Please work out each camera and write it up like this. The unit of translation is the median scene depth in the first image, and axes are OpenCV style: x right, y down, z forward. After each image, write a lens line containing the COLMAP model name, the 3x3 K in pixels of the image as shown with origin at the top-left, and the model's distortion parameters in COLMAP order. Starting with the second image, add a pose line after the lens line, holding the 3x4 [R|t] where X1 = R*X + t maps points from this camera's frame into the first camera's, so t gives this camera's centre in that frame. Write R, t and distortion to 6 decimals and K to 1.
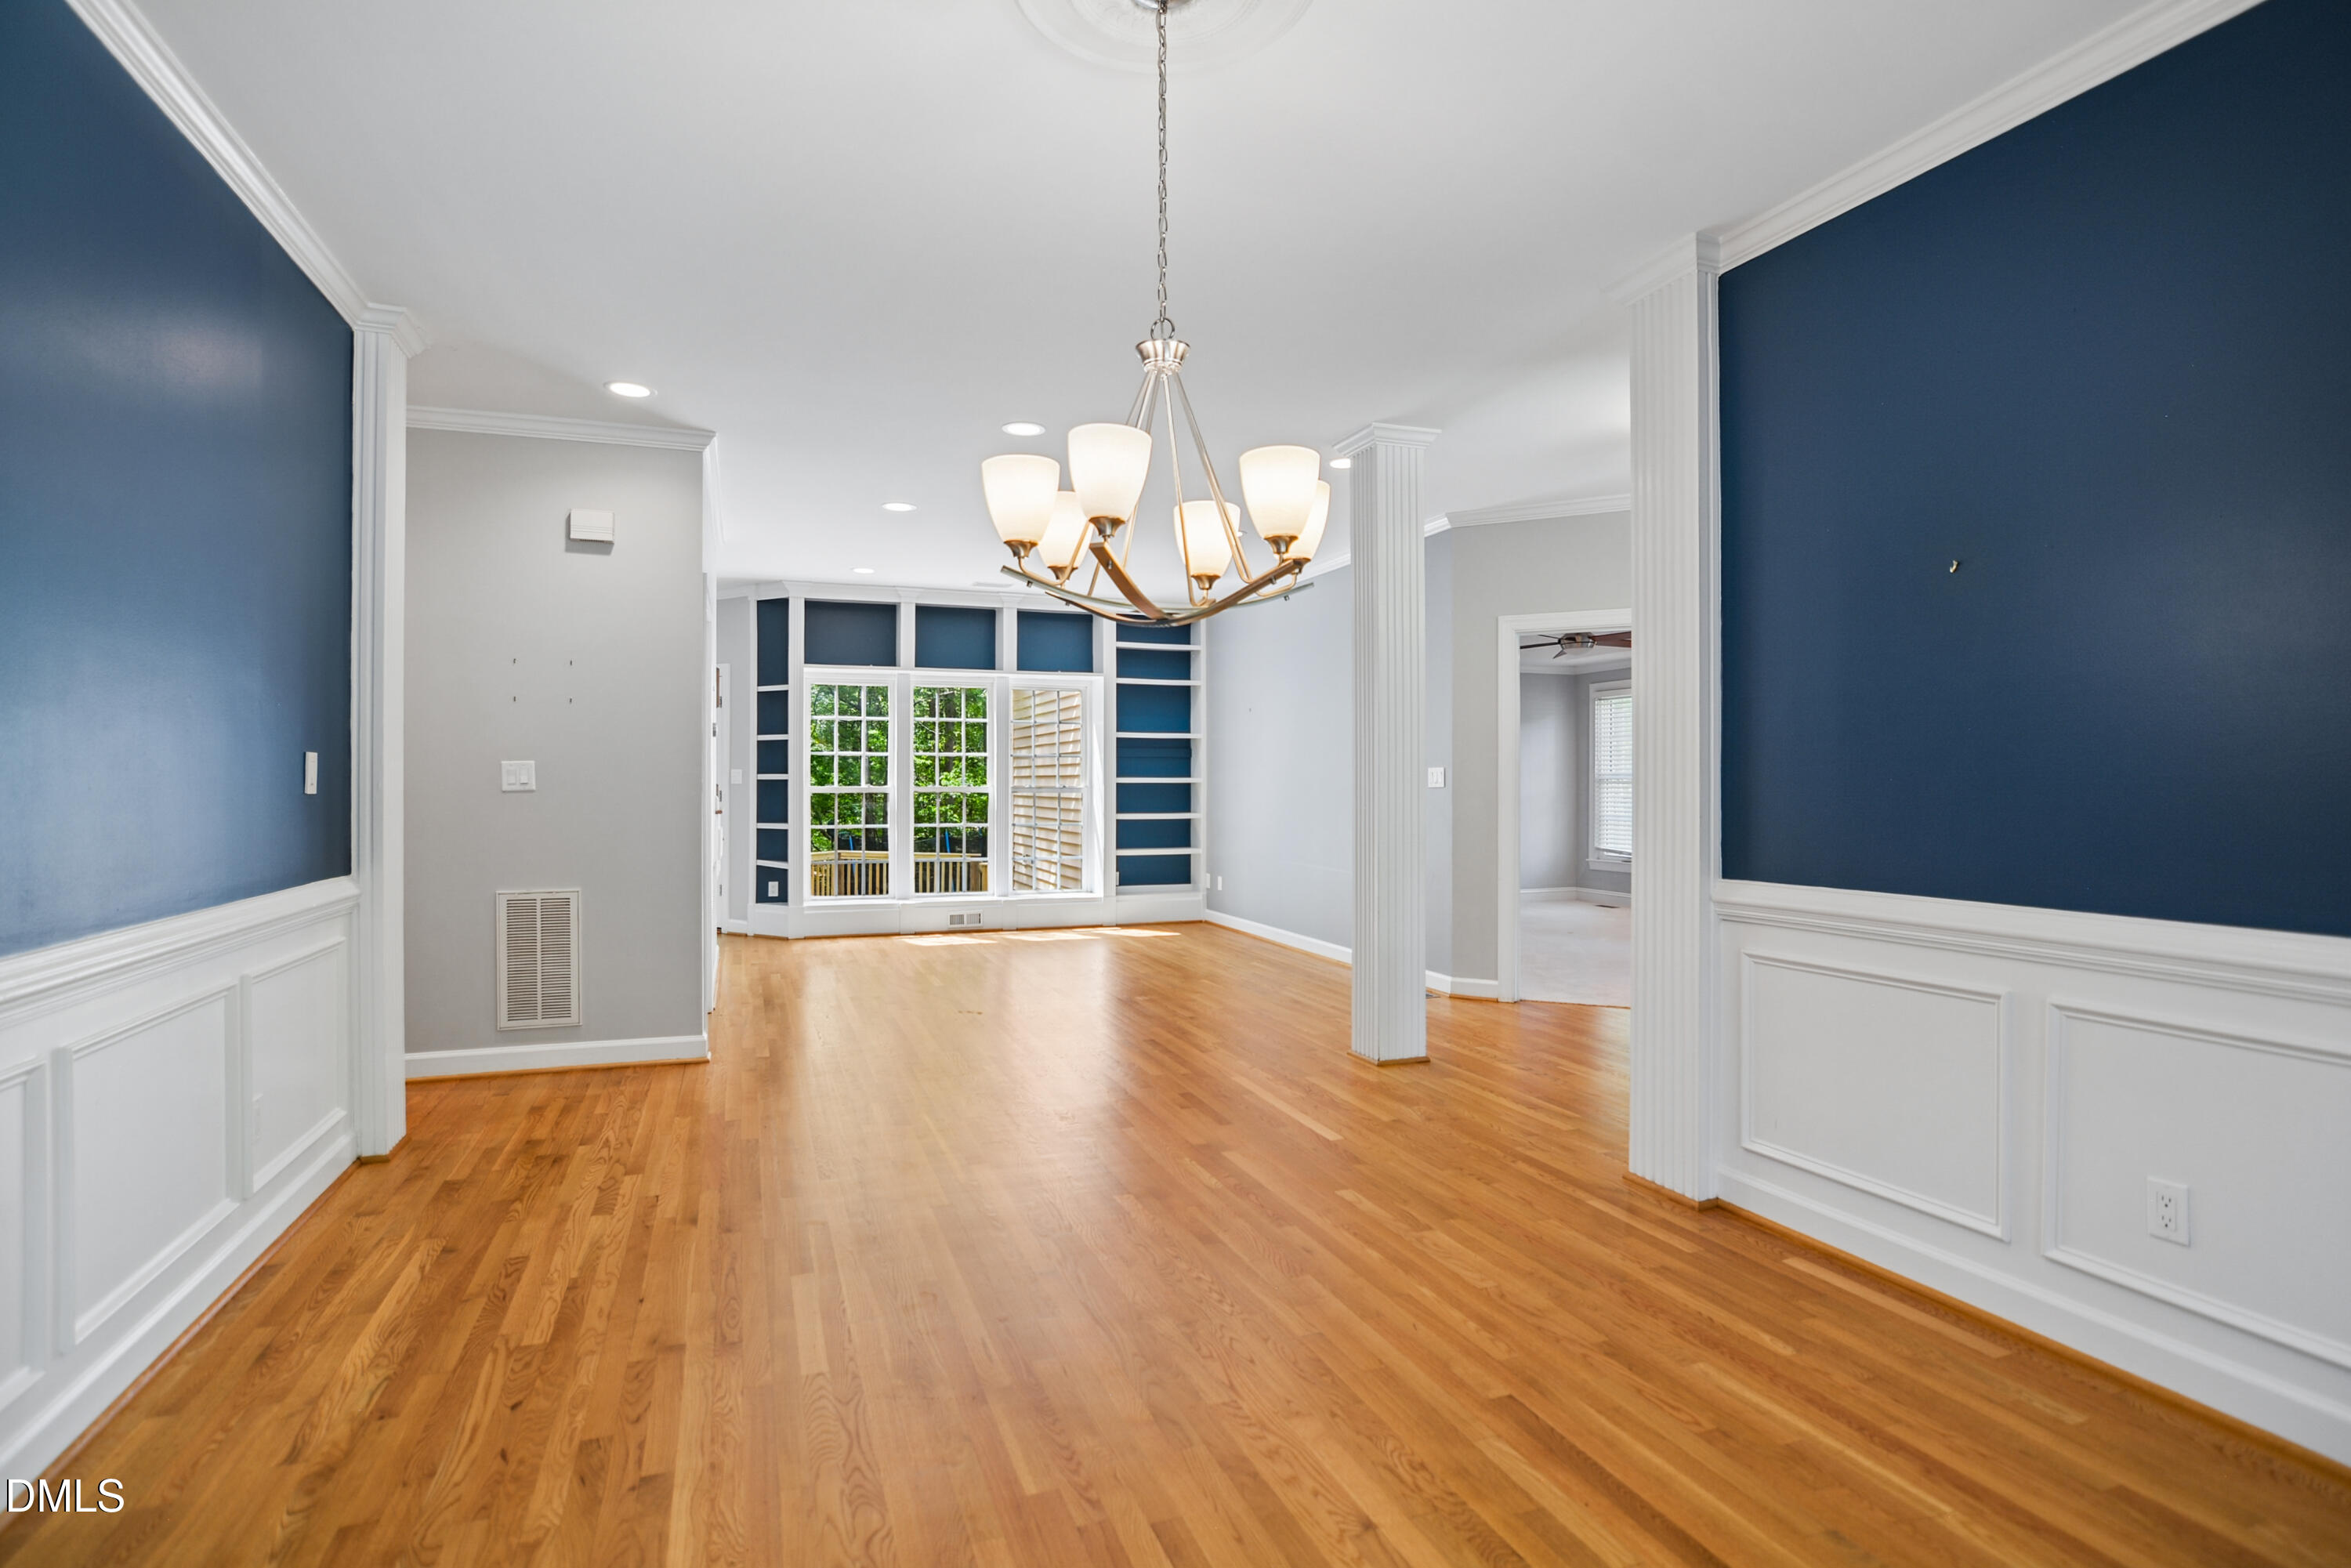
lens RADIAL K [[1166.4, 0, 1172.4], [0, 1166.4, 778.5], [0, 0, 1]] dist [-0.018684, 0.004302]
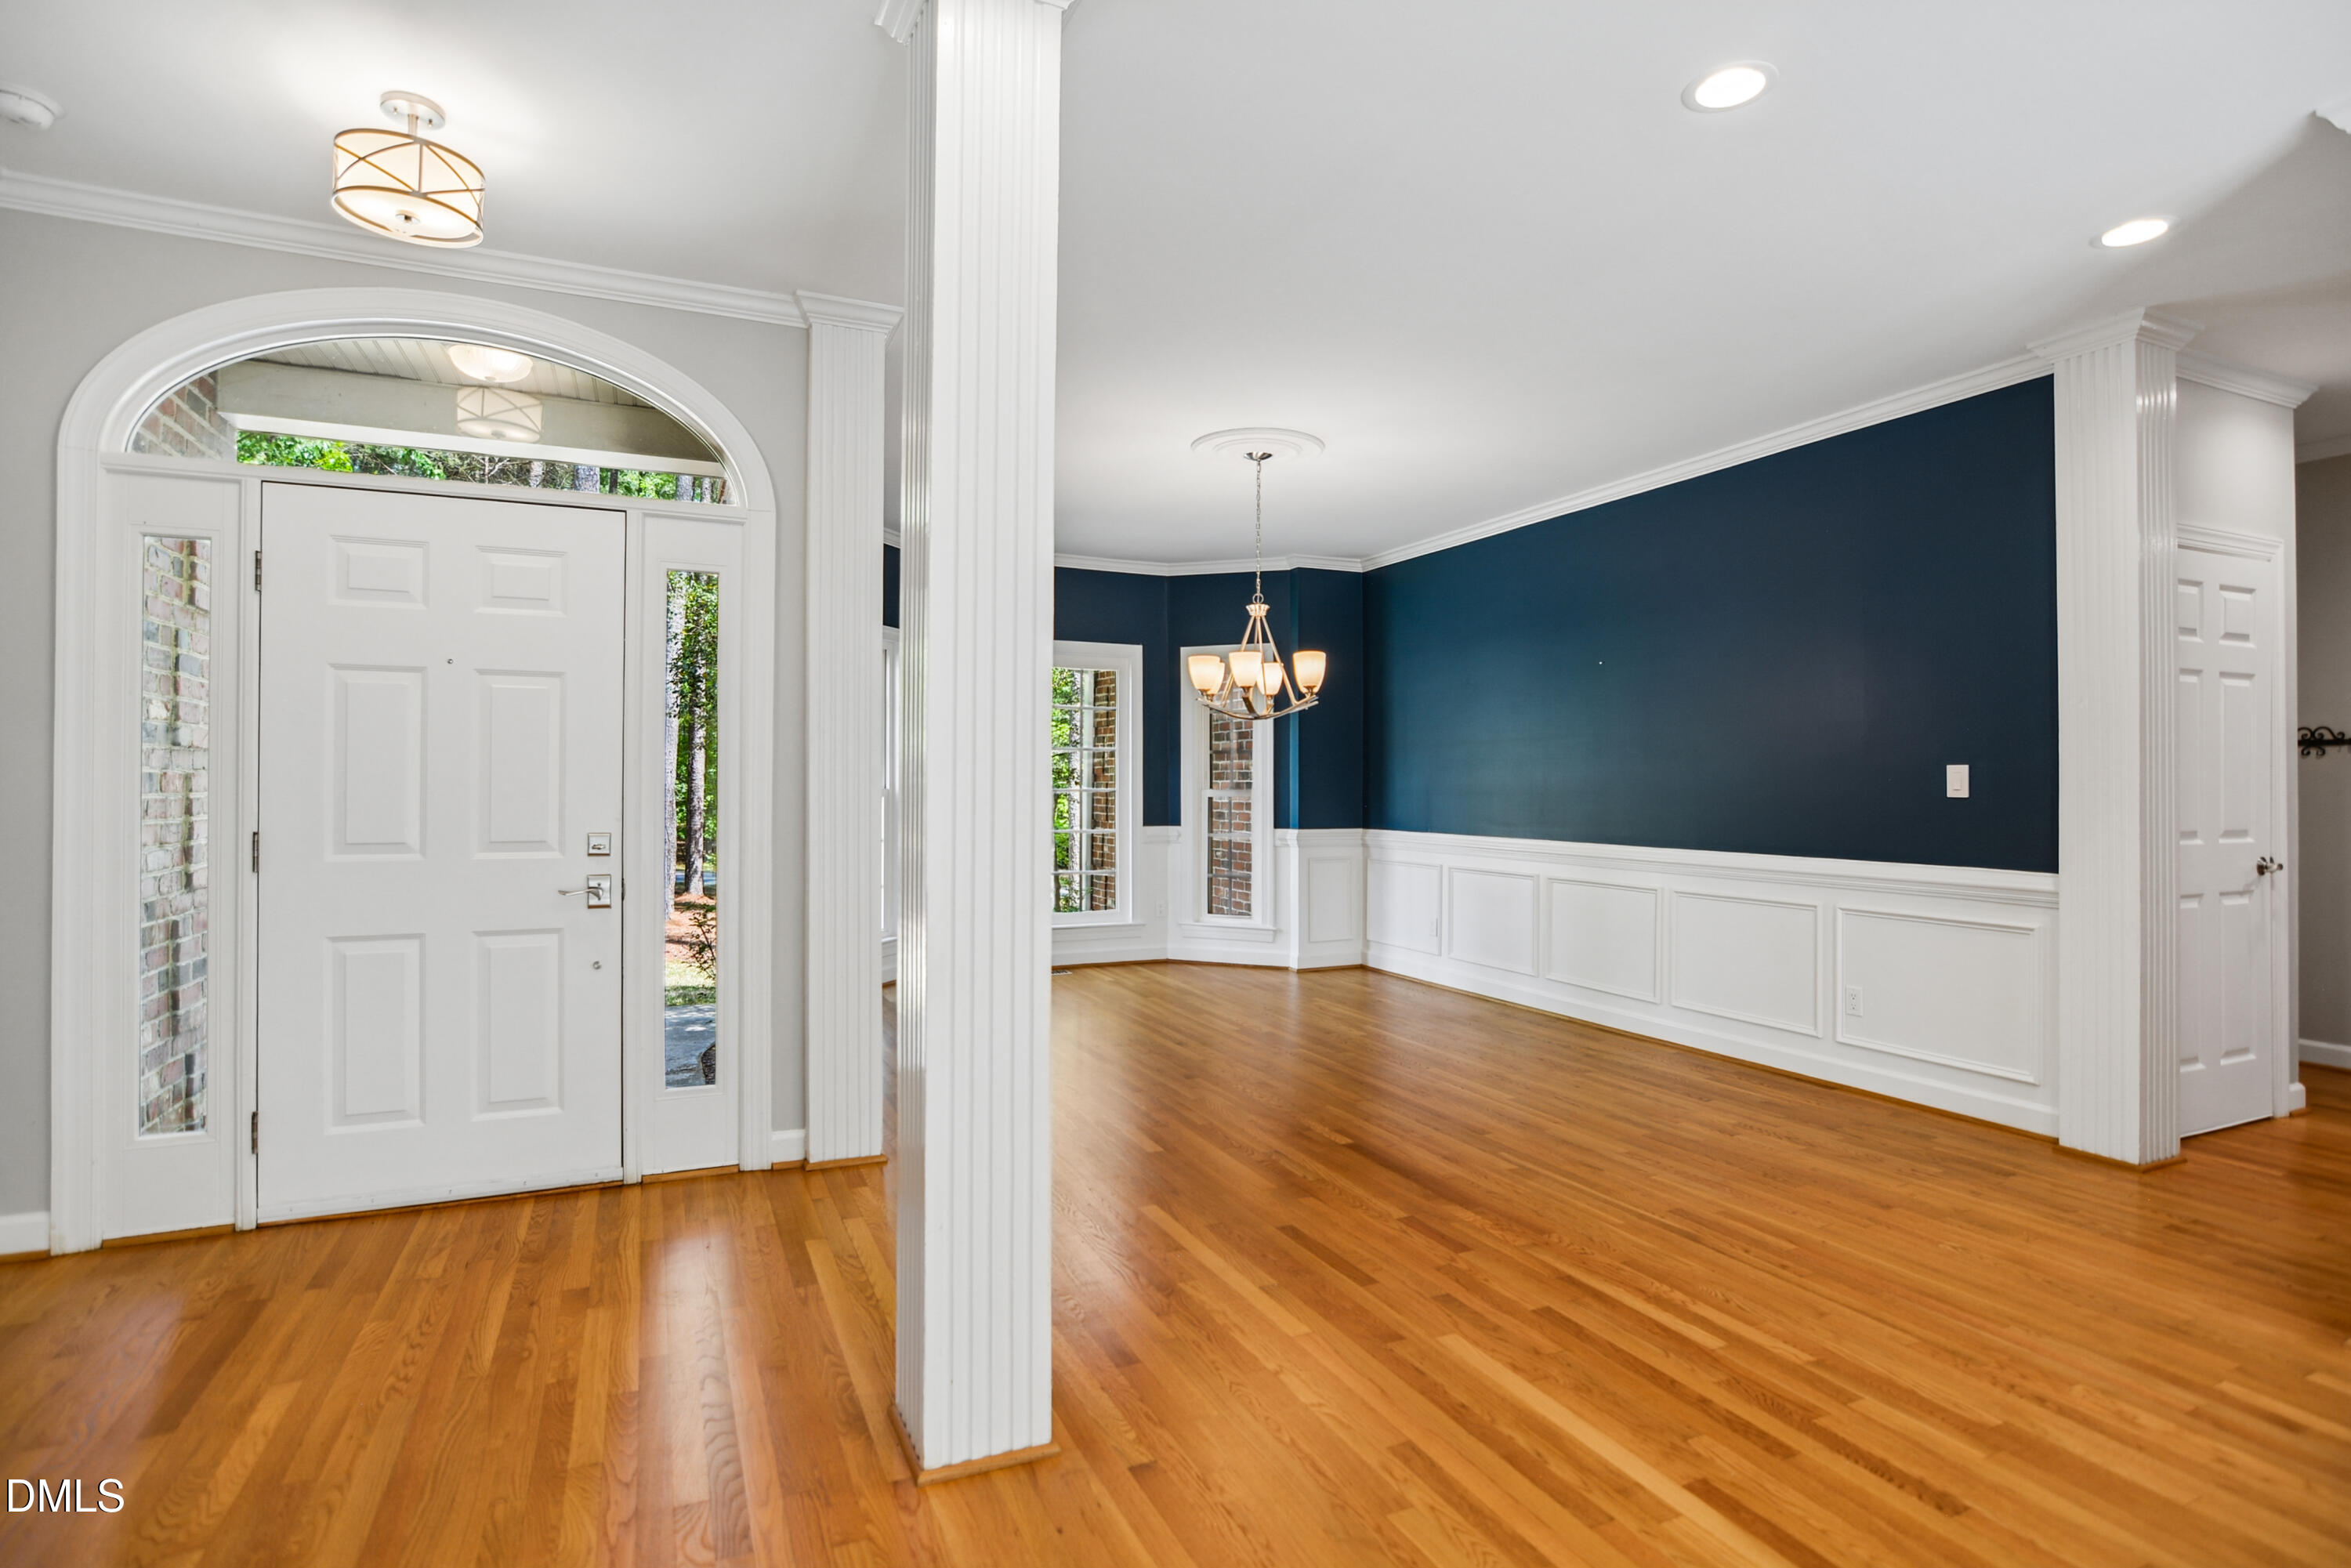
lens RADIAL K [[1166.4, 0, 1182.3], [0, 1166.4, 775.6], [0, 0, 1]] dist [-0.018684, 0.004302]
pose [[-0.997846, 0.000808, -0.065599, 0.171735], [0.001031, 0.999994, -0.003364, -0.005887], [0.065596, -0.003425, -0.997840, 1.838934]]
